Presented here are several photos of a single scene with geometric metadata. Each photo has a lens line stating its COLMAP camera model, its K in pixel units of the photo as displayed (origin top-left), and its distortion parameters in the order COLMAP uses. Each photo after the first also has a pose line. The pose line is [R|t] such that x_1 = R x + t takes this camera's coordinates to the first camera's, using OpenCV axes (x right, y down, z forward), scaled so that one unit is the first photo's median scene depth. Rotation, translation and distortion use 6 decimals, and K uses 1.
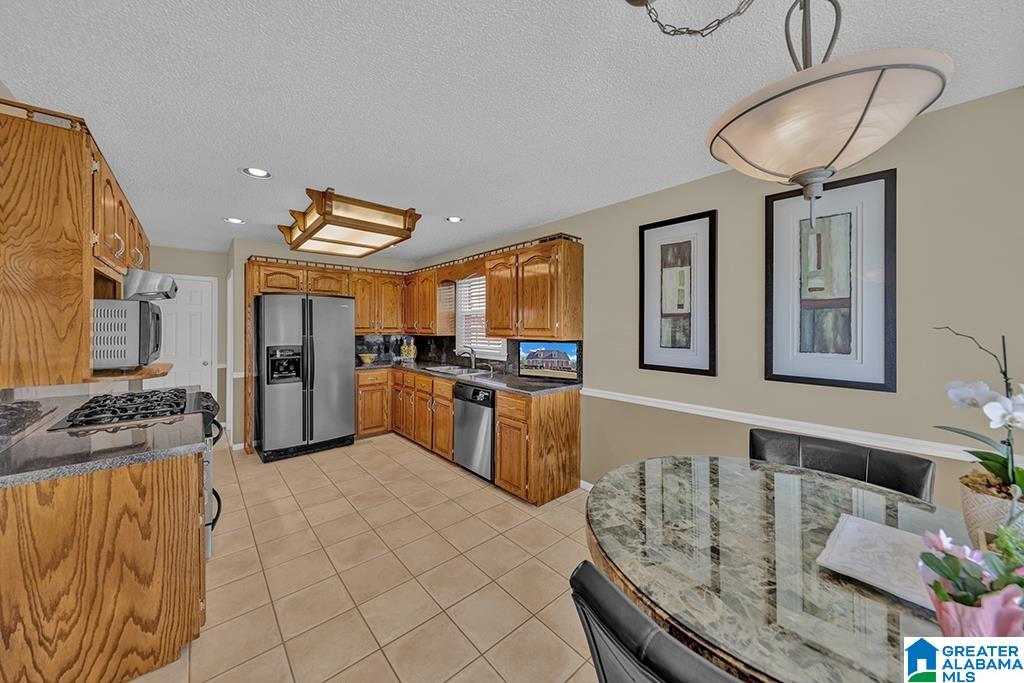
lens RADIAL K [[359.6, 0, 515.8], [0, 359.6, 332.7], [0, 0, 1]] dist [0.001078, 0.000165]
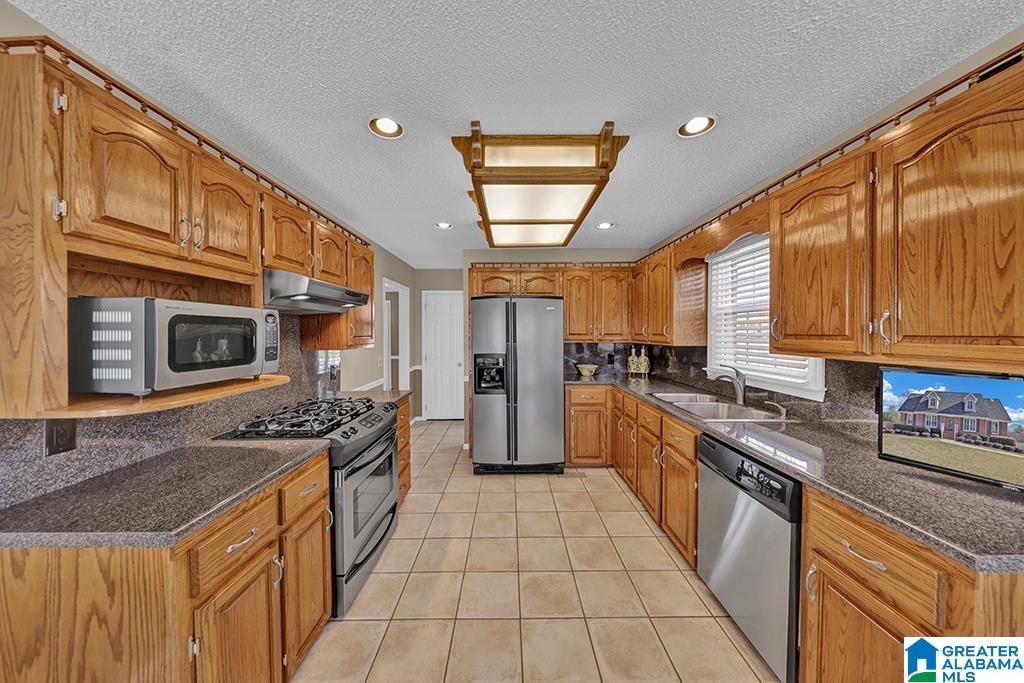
lens RADIAL K [[324.9, 0, 503.0], [0, 324.9, 335.1], [0, 0, 1]] dist [-0.009364, -0.000088]
pose [[0.730719, 0.002018, -0.682675, -0.049496], [-0.007234, 0.999962, -0.004788, -0.007653], [0.682640, 0.008437, 0.730706, 0.417427]]
